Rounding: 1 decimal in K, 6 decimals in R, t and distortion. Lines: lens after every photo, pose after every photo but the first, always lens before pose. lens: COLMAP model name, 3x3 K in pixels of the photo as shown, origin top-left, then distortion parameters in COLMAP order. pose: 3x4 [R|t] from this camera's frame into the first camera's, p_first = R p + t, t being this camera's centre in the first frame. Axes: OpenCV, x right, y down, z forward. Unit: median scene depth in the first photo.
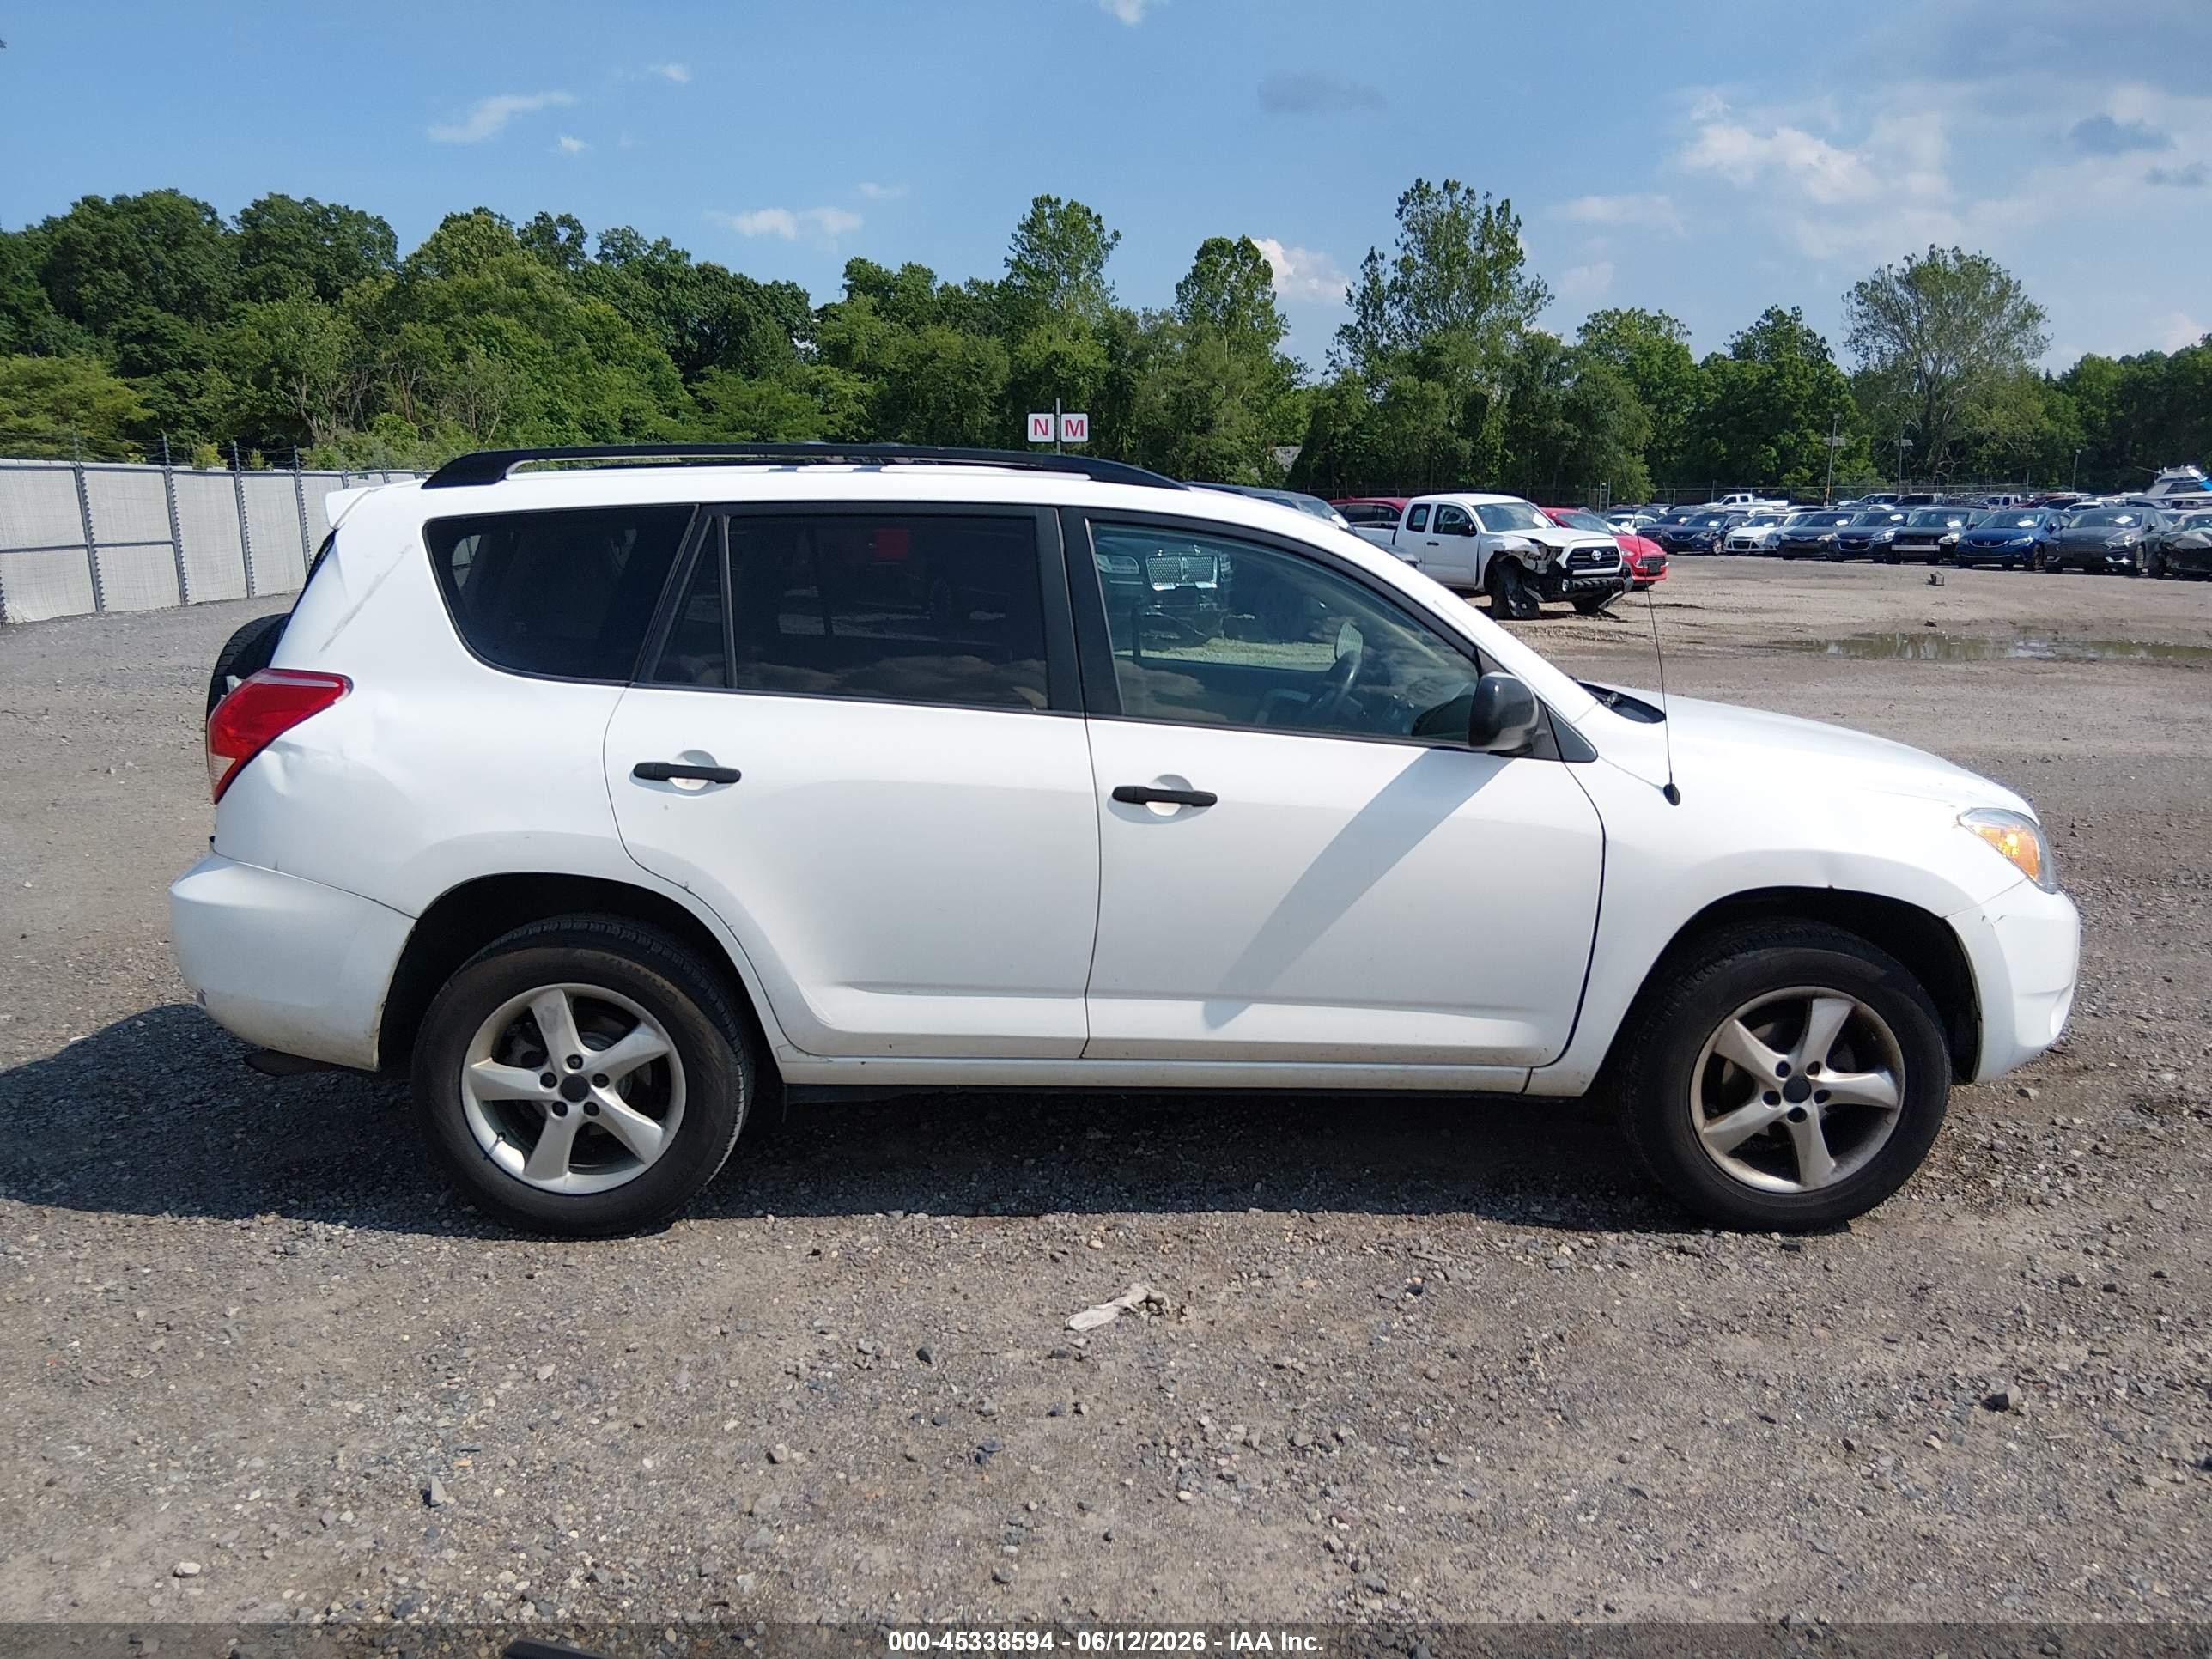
lens RADIAL K [[1773.7, 0, 1089.6], [0, 1773.7, 821.4], [0, 0, 1]] dist [0.062914, -0.112943]
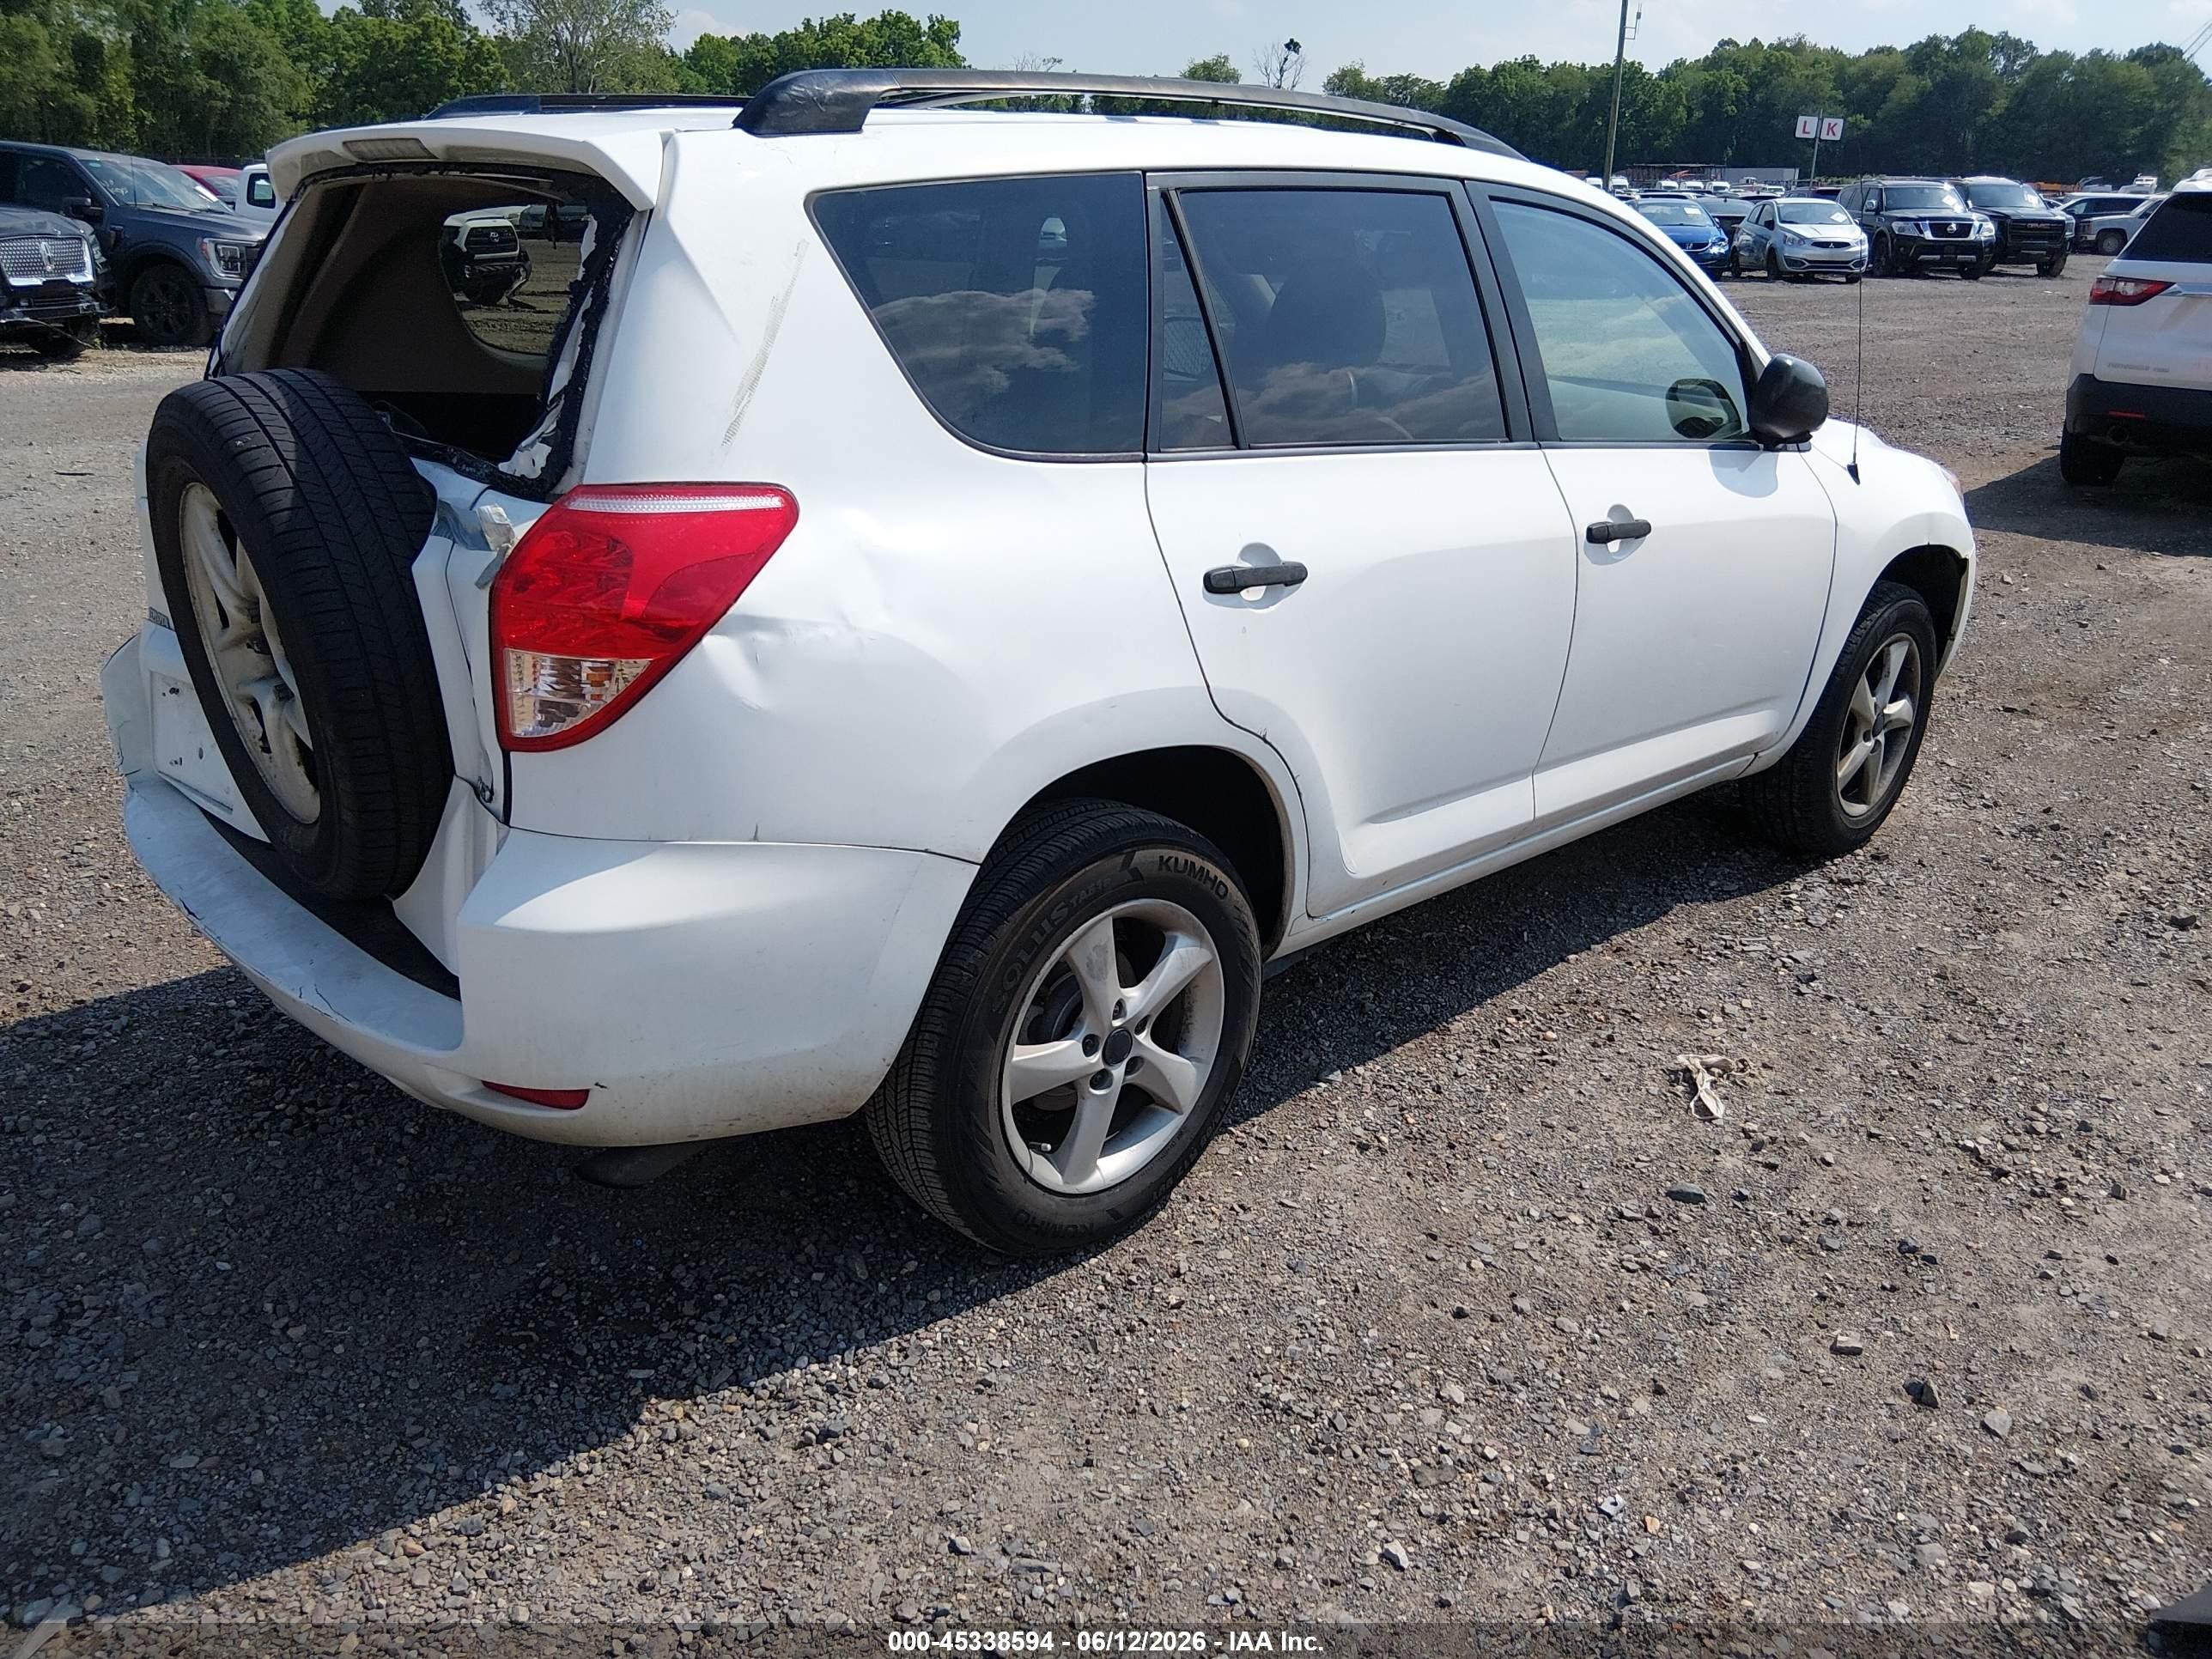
lens RADIAL K [[1773.7, 0, 1074.9], [0, 1773.7, 805.9], [0, 0, 1]] dist [0.062914, -0.112943]
pose [[0.747556, -0.208949, 0.630477, -0.711941], [0.104344, 0.974387, 0.199206, -0.083364], [-0.655952, -0.083131, 0.750211, 0.481854]]
